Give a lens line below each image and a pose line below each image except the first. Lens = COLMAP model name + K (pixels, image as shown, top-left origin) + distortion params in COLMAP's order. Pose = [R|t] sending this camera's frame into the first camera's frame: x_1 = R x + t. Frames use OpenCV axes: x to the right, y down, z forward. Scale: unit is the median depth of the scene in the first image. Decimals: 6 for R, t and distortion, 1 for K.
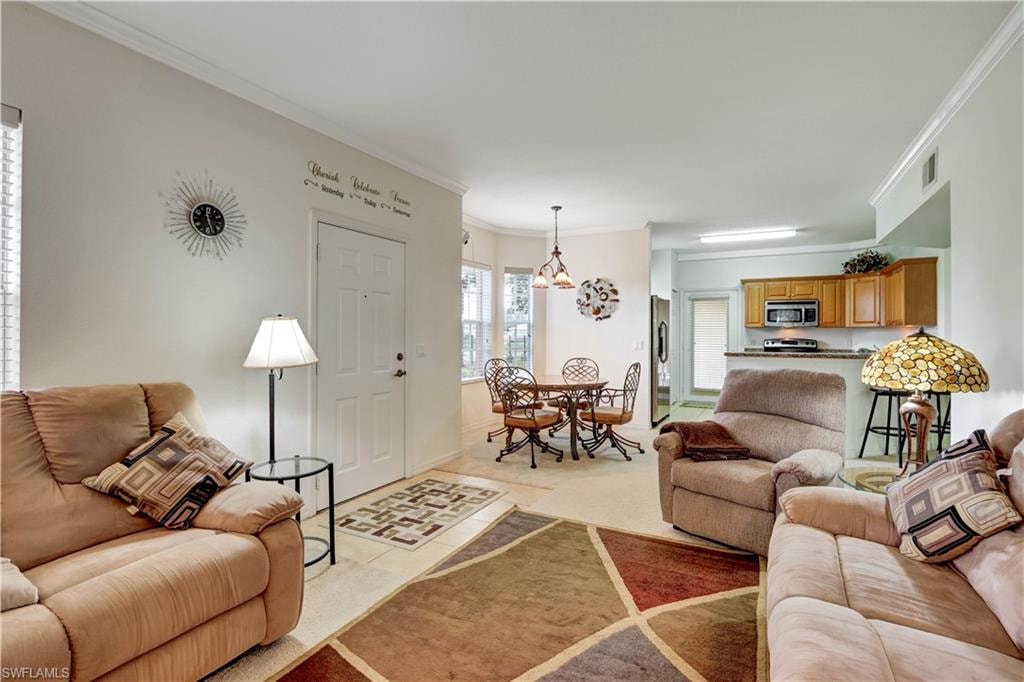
lens RADIAL K [[484.2, 0, 505.1], [0, 484.2, 337.9], [0, 0, 1]] dist [-0.012577, 0.002193]
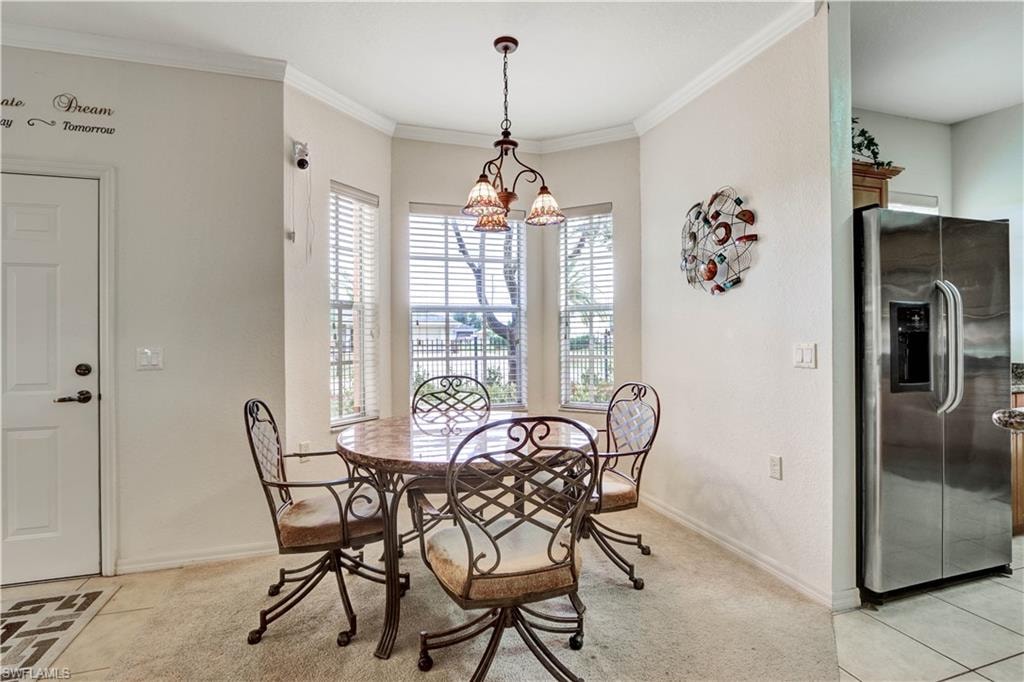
lens RADIAL K [[484.2, 0, 507.2], [0, 484.2, 334.6], [0, 0, 1]] dist [-0.012577, 0.002193]
pose [[0.718021, -0.010717, -0.695939, 0.561364], [0.004358, 0.999931, -0.010902, 0.004929], [0.696008, 0.004795, 0.718018, 0.923428]]
